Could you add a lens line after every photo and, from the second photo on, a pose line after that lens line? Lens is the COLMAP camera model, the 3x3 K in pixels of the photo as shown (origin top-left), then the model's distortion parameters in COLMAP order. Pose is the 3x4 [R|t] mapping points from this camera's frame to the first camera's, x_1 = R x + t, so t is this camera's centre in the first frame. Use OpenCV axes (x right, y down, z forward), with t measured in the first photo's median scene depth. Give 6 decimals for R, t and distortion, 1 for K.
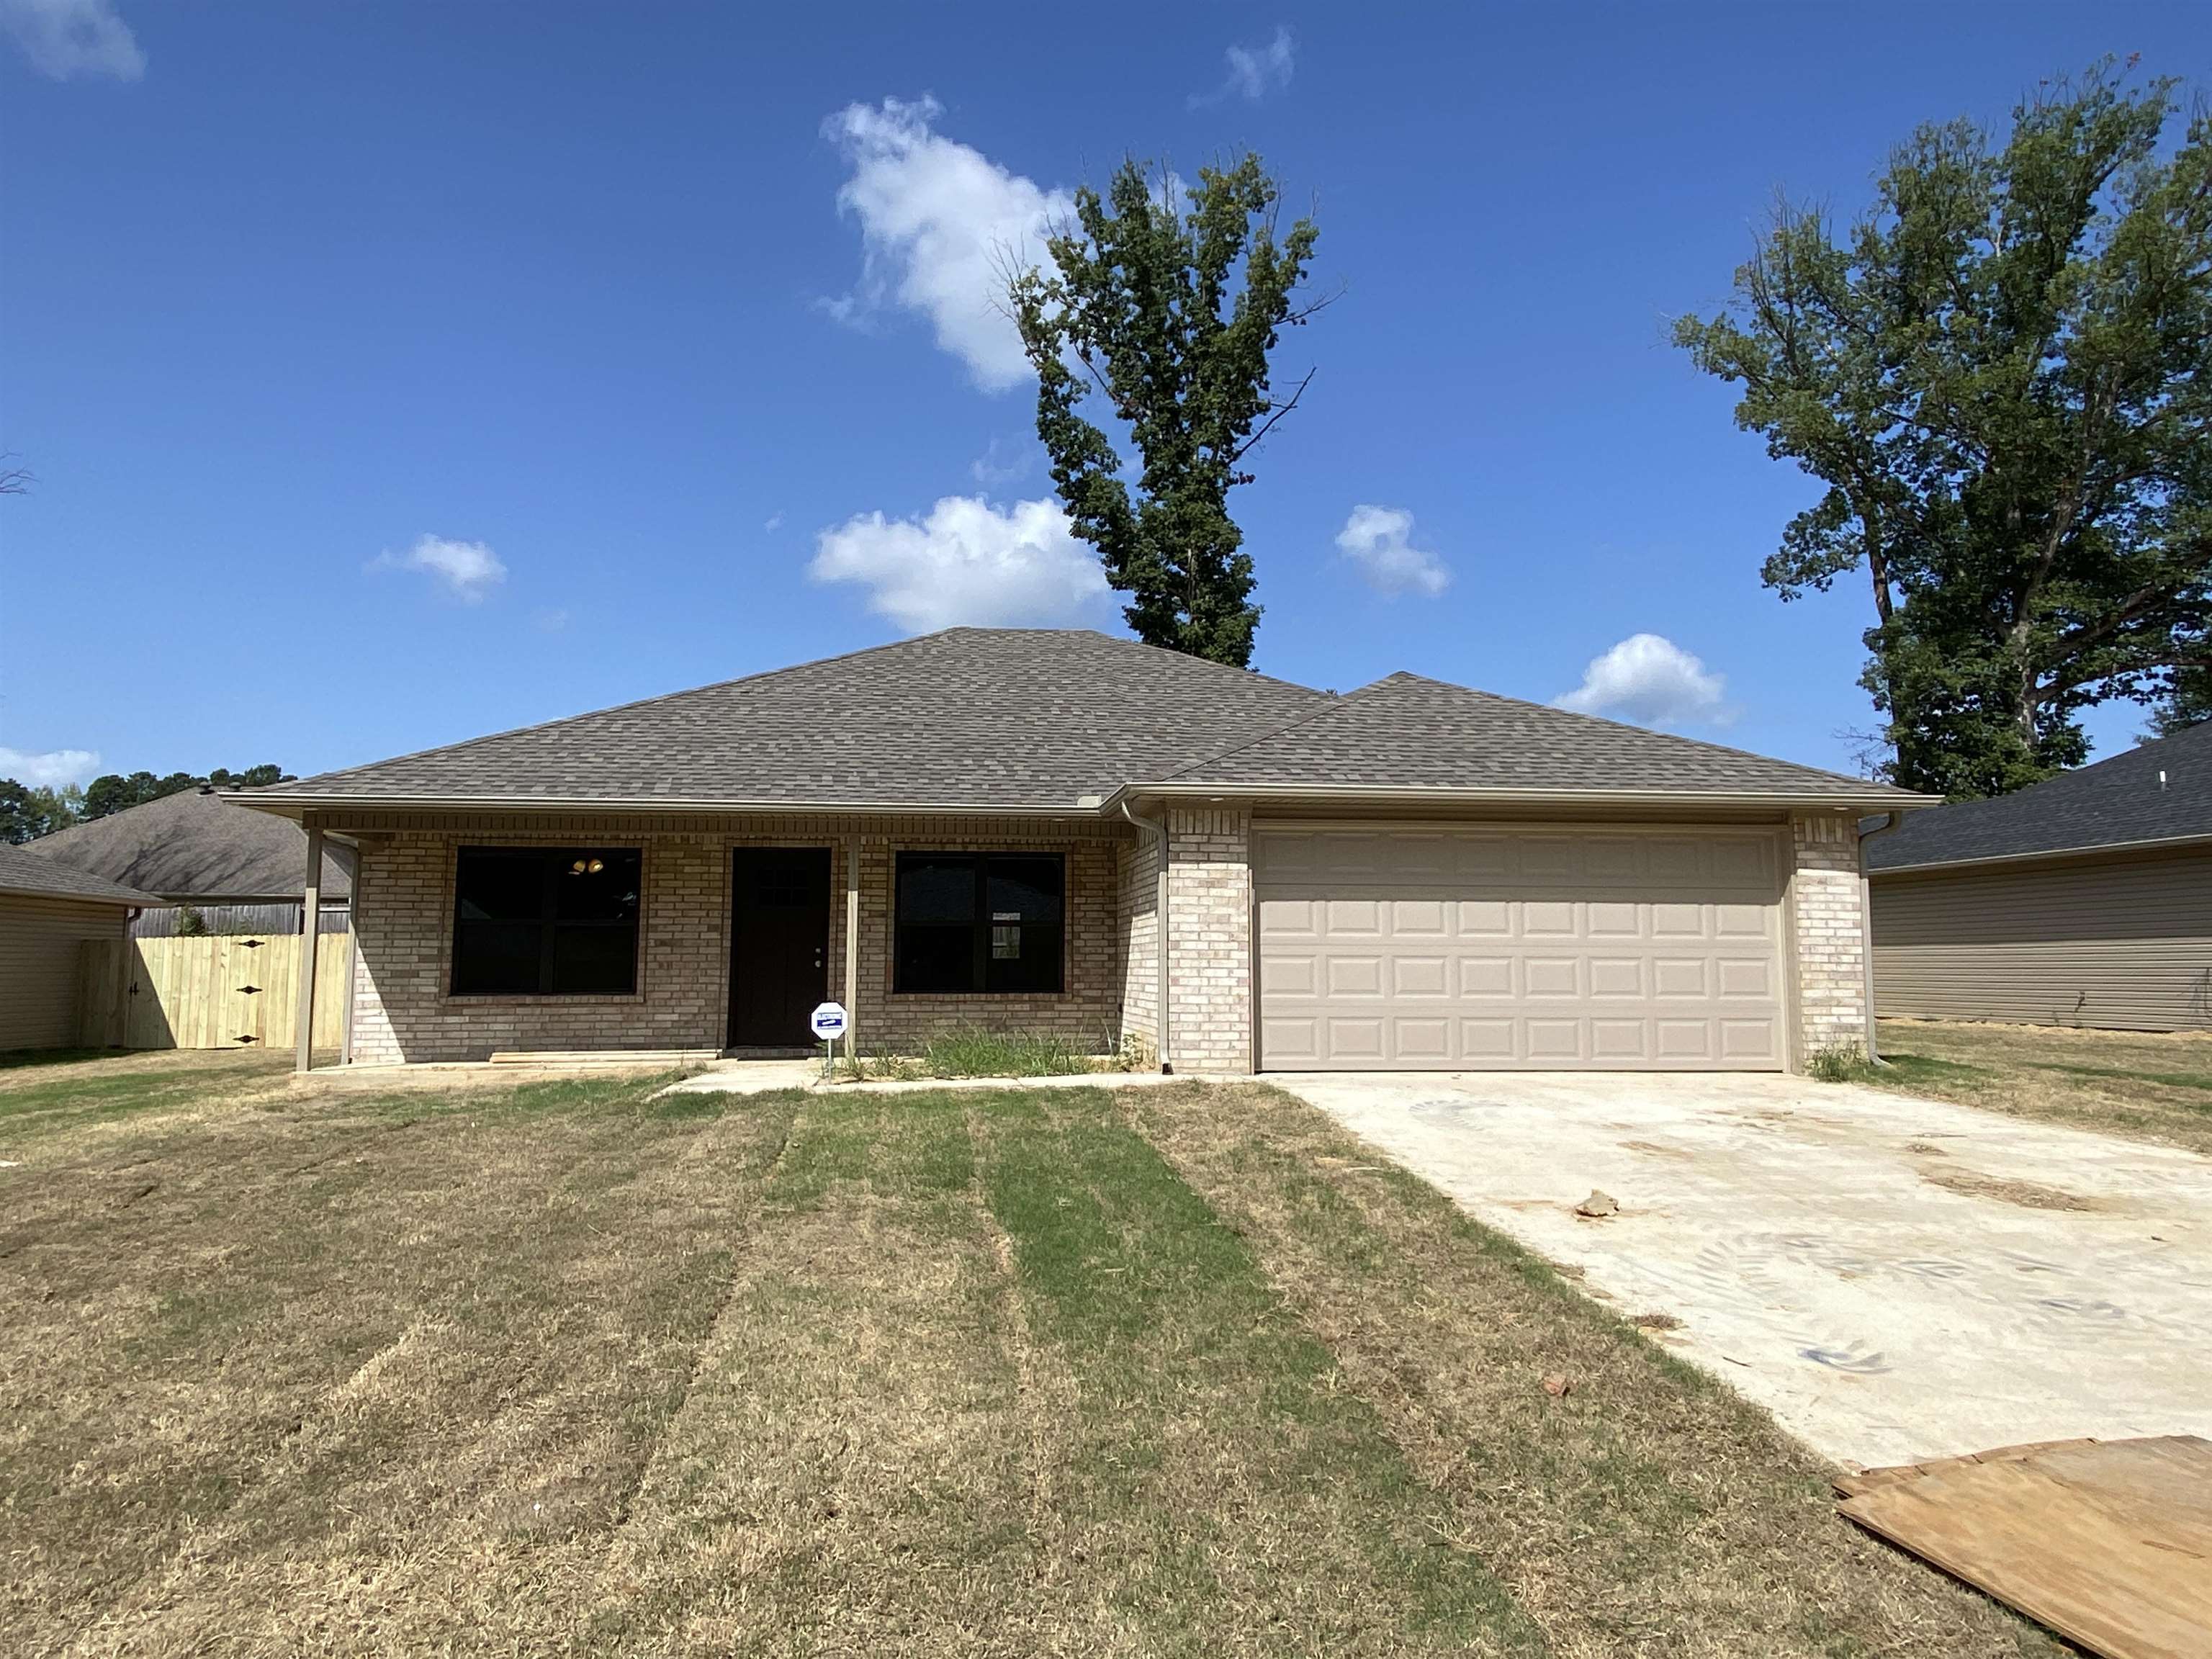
lens RADIAL K [[1446.1, 0, 1106.0], [0, 1446.1, 829.5], [0, 0, 1]] dist [0.037602, -0.000740]
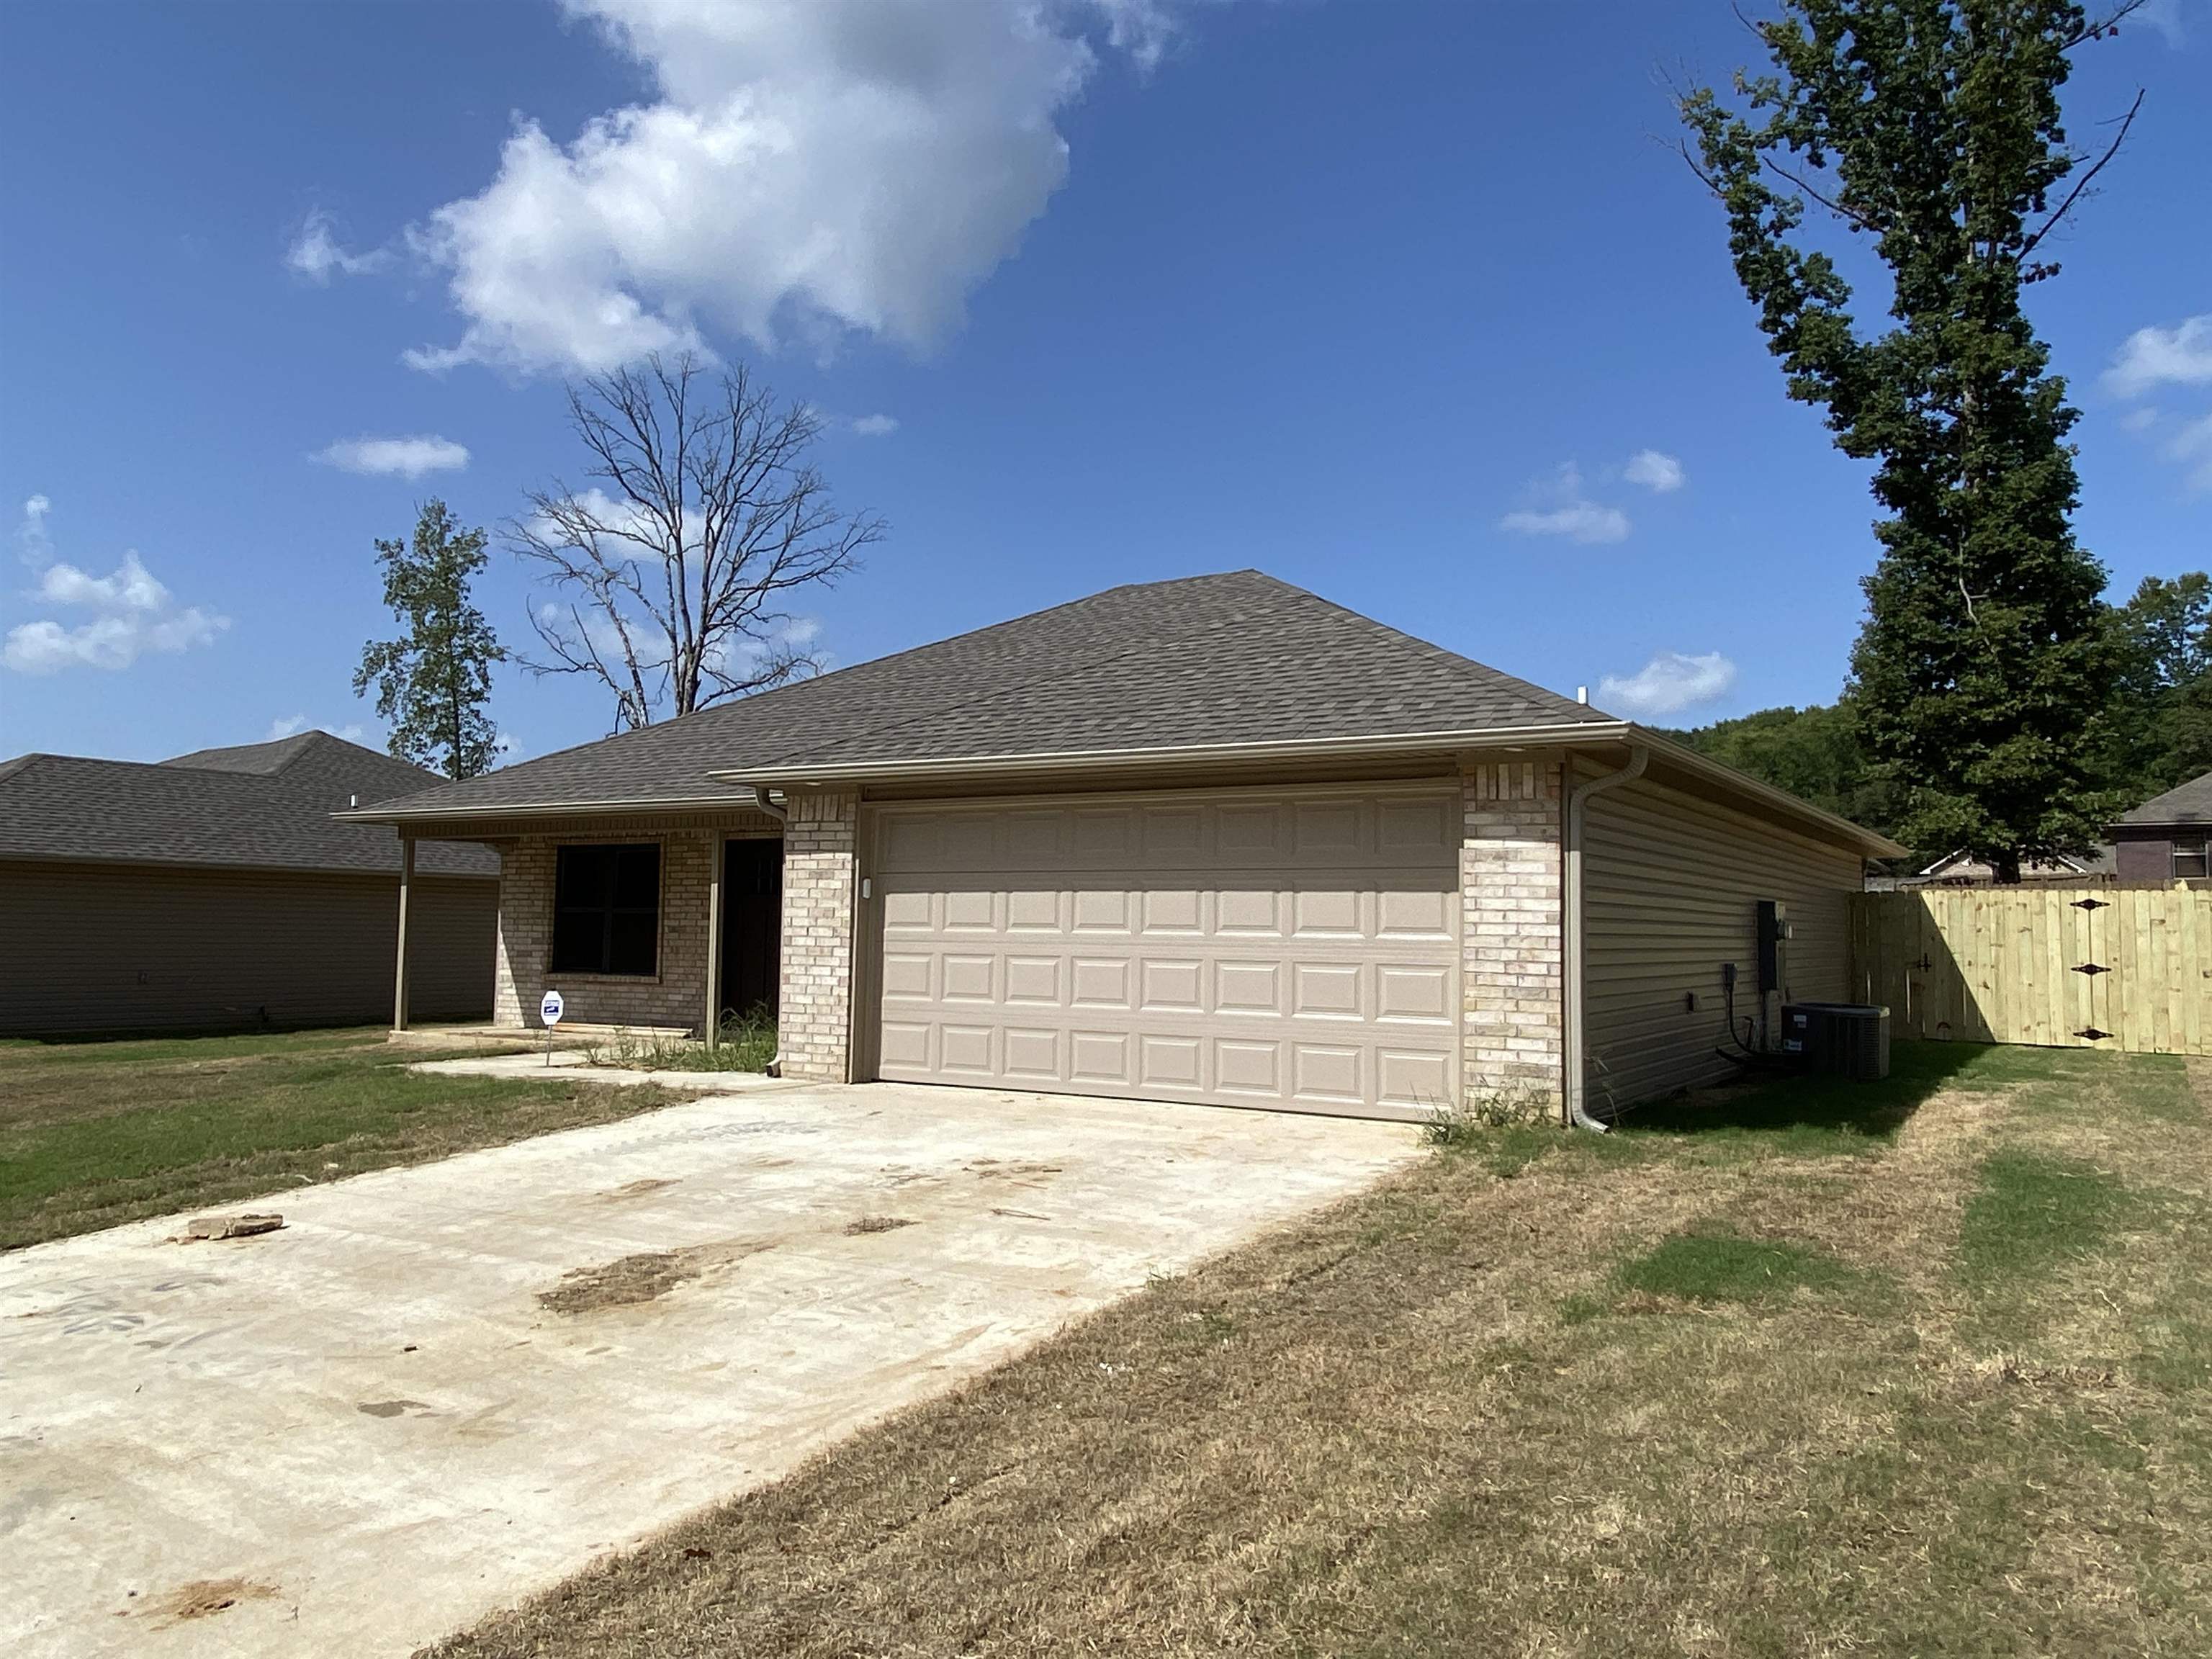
lens RADIAL K [[1608.5, 0, 1106.0], [0, 1608.5, 829.5], [0, 0, 1]] dist [0.004814, -0.004797]
pose [[0.789693, -0.031028, -0.612717, 0.810386], [0.049105, 0.998713, 0.012714, 0.004241], [0.611533, -0.040127, 0.790200, 0.287134]]
